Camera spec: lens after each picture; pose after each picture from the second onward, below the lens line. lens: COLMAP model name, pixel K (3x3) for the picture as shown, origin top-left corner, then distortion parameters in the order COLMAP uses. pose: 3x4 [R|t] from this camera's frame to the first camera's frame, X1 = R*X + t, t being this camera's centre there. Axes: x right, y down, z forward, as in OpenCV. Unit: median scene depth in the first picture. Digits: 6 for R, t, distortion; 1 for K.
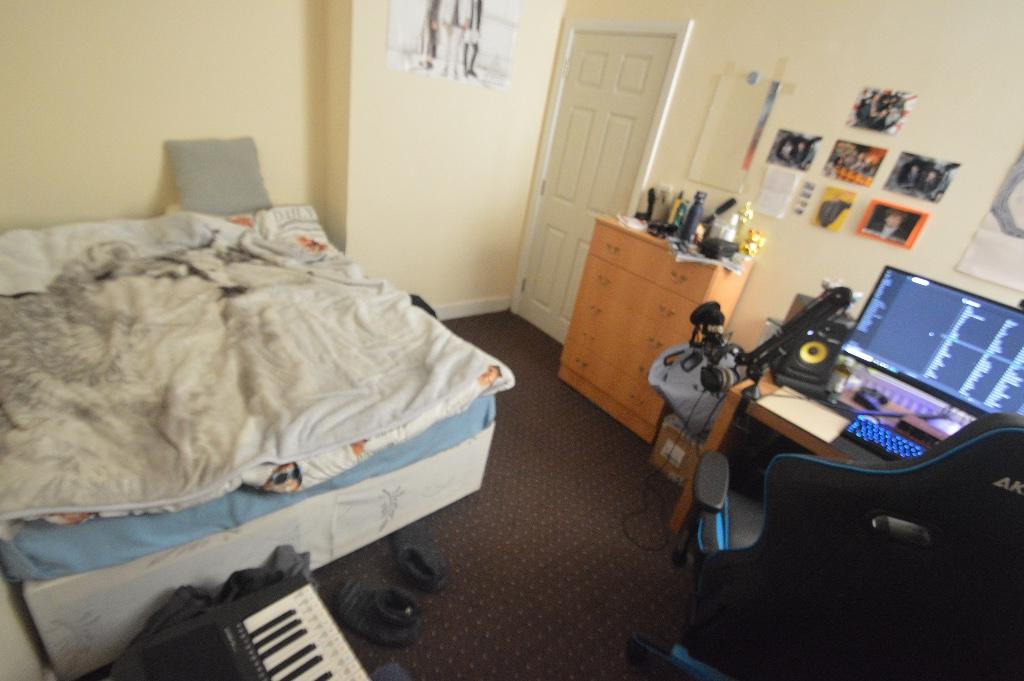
lens RADIAL K [[473.0, 0, 512.0], [0, 473.0, 340.5], [0, 0, 1]] dist [-0.024978, -0.000452]
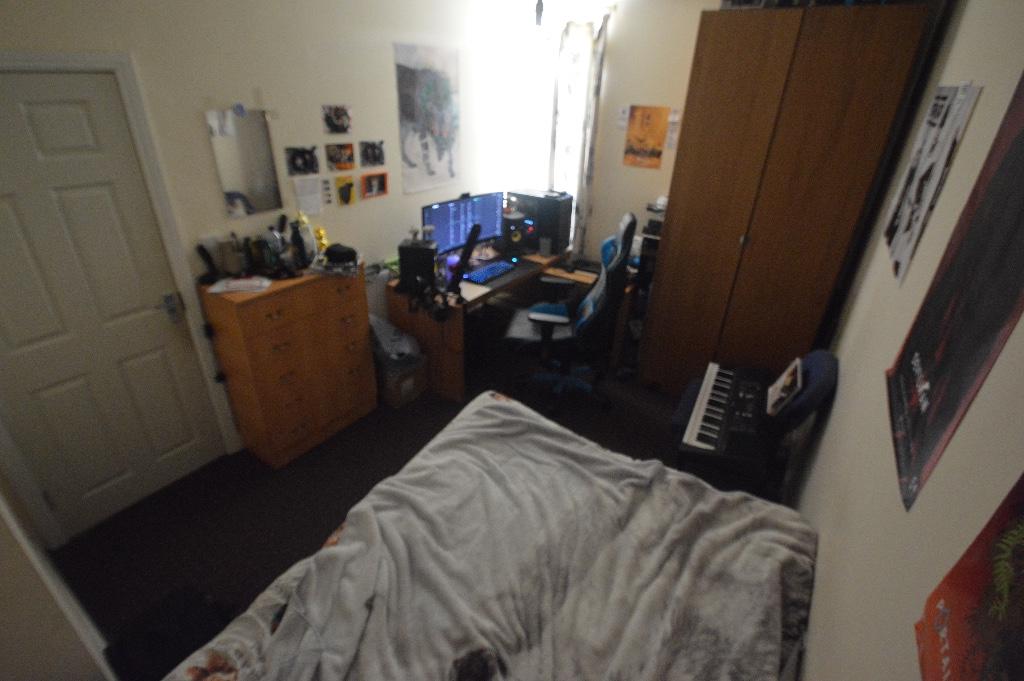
lens RADIAL K [[473.0, 0, 512.0], [0, 473.0, 340.5], [0, 0, 1]] dist [-0.024978, -0.000452]
pose [[-0.275070, -0.600397, 0.750906, -0.837724], [0.372350, 0.653554, 0.658956, -0.780546], [-0.886393, 0.460859, 0.043785, 0.744935]]
